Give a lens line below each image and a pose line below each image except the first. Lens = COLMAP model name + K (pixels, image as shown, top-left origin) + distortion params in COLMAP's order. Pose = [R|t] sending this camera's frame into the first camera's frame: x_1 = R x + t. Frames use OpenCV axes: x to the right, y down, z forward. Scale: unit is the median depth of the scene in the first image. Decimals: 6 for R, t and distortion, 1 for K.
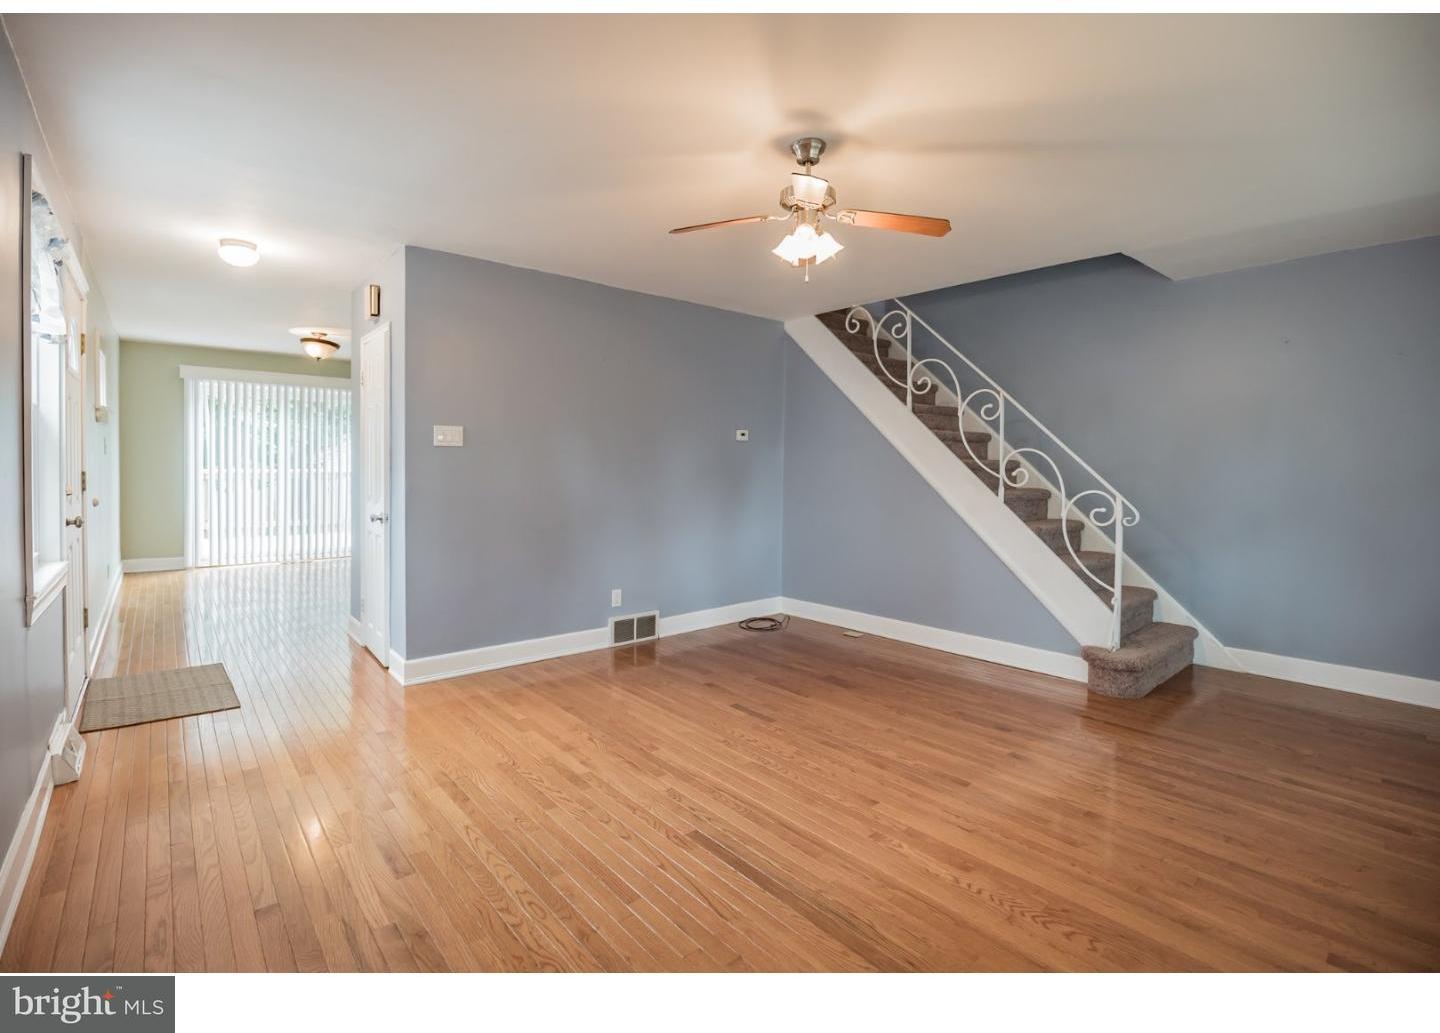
lens RADIAL K [[691.2, 0, 722.6], [0, 691.2, 471.9], [0, 0, 1]] dist [-0.028891, -0.000346]
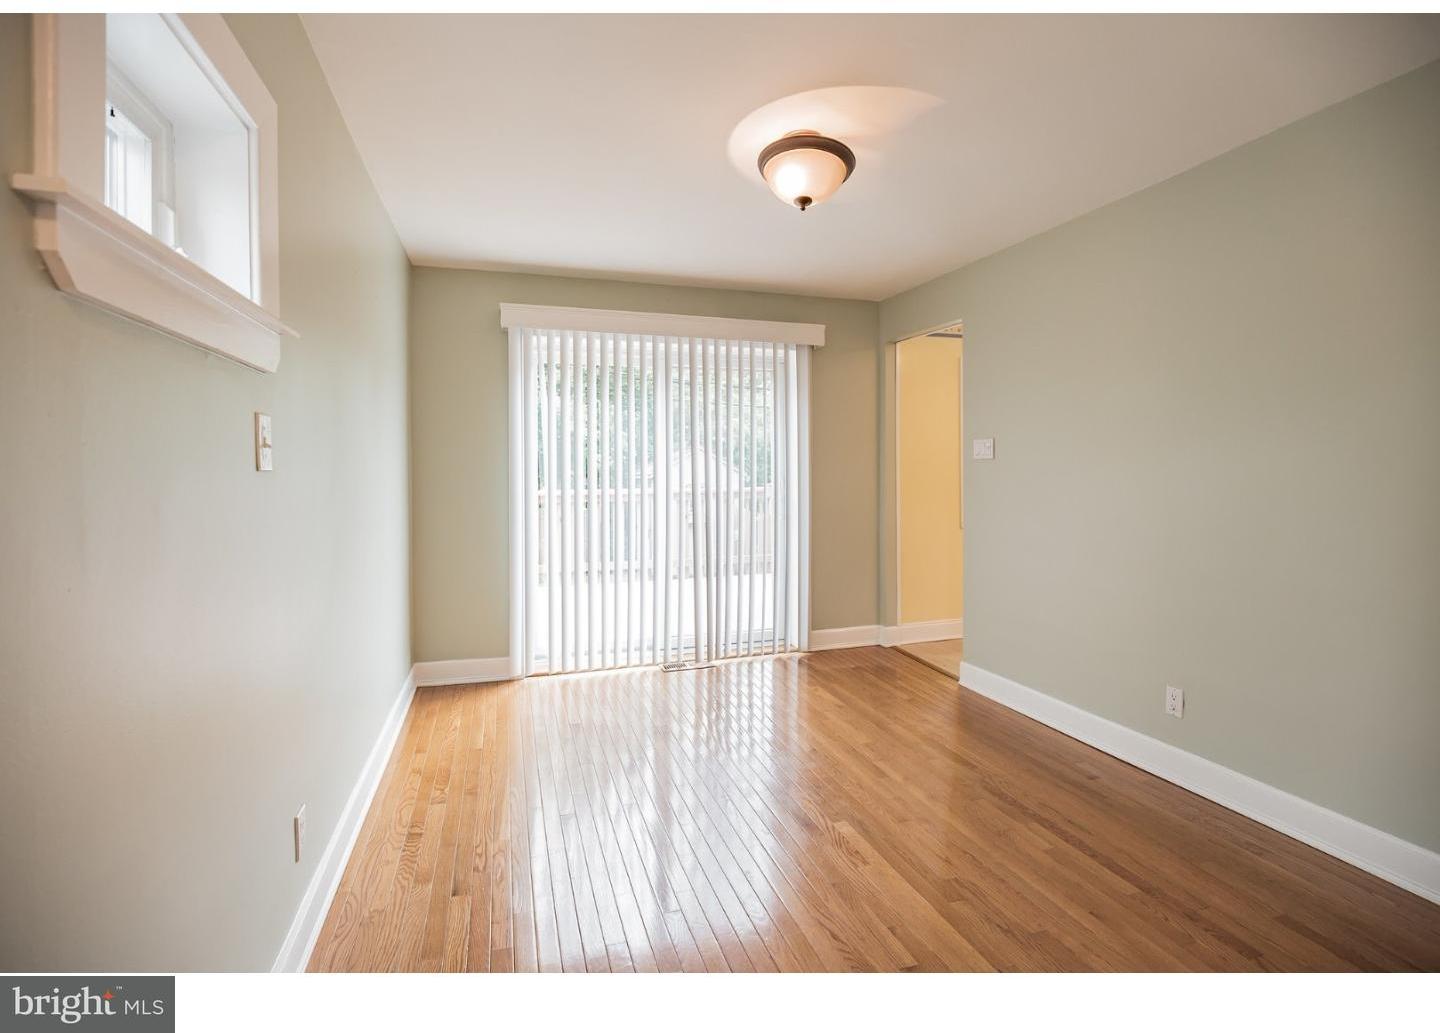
lens RADIAL K [[691.2, 0, 722.6], [0, 691.2, 471.9], [0, 0, 1]] dist [-0.028891, -0.000346]
pose [[0.924284, -0.006005, -0.381659, -0.461827], [0.004621, 0.999979, -0.004543, -0.019600], [0.381678, 0.002435, 0.924292, 0.604528]]
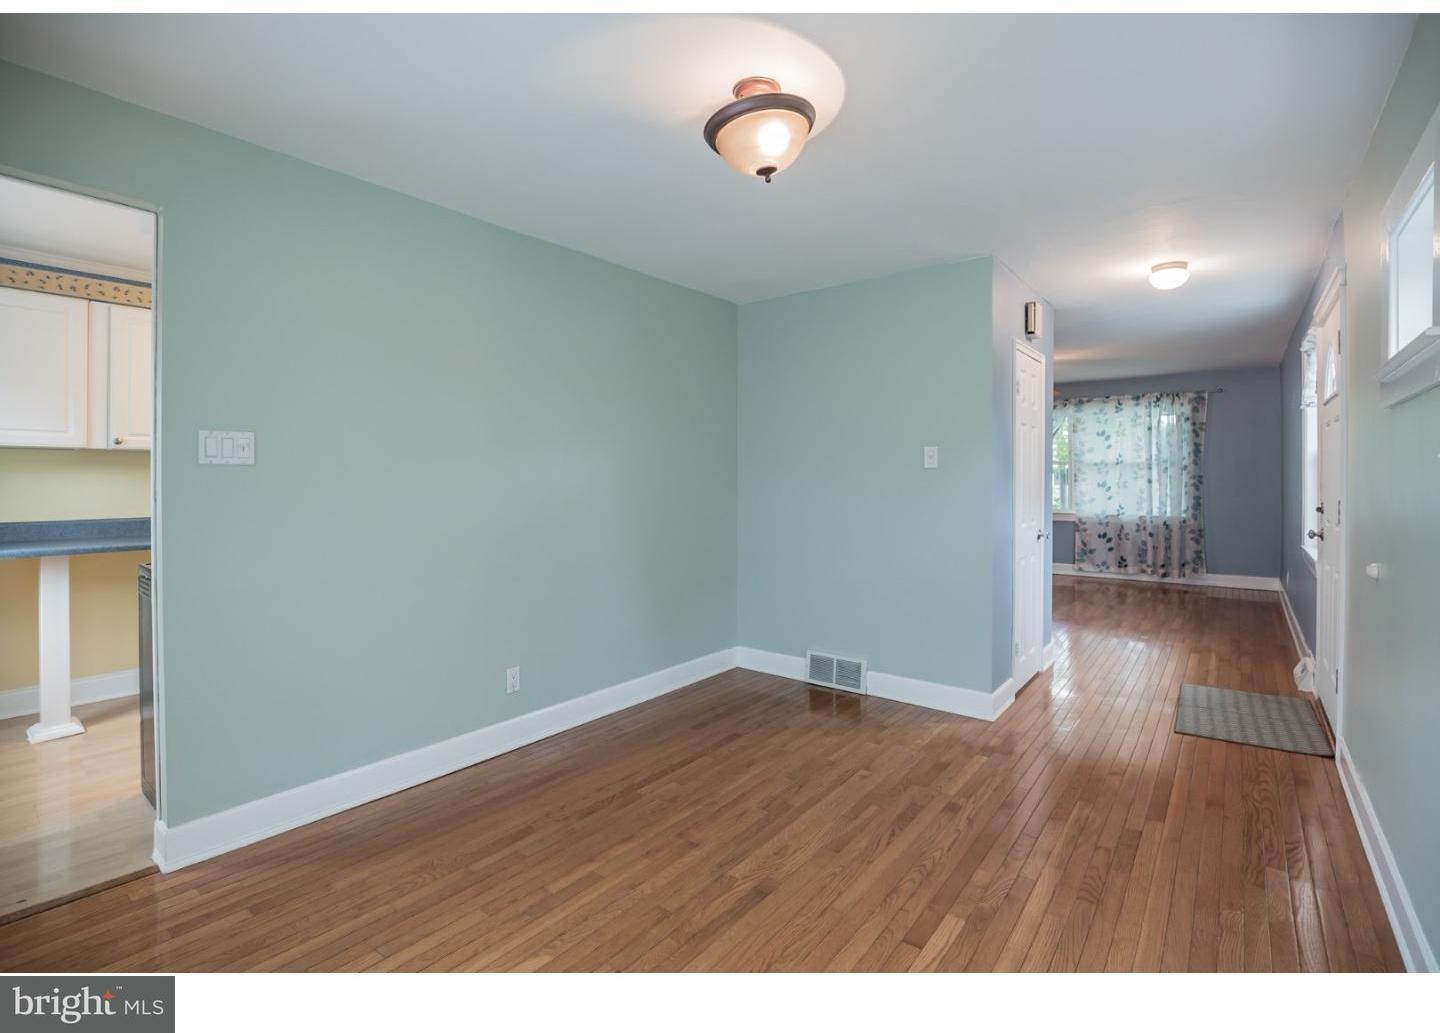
lens RADIAL K [[691.2, 0, 722.6], [0, 691.2, 471.9], [0, 0, 1]] dist [-0.028891, -0.000346]
pose [[-0.199229, -0.005786, 0.979936, -1.596843], [0.007953, 0.999940, 0.007521, -0.043578], [-0.979921, 0.009292, -0.199171, 1.826884]]
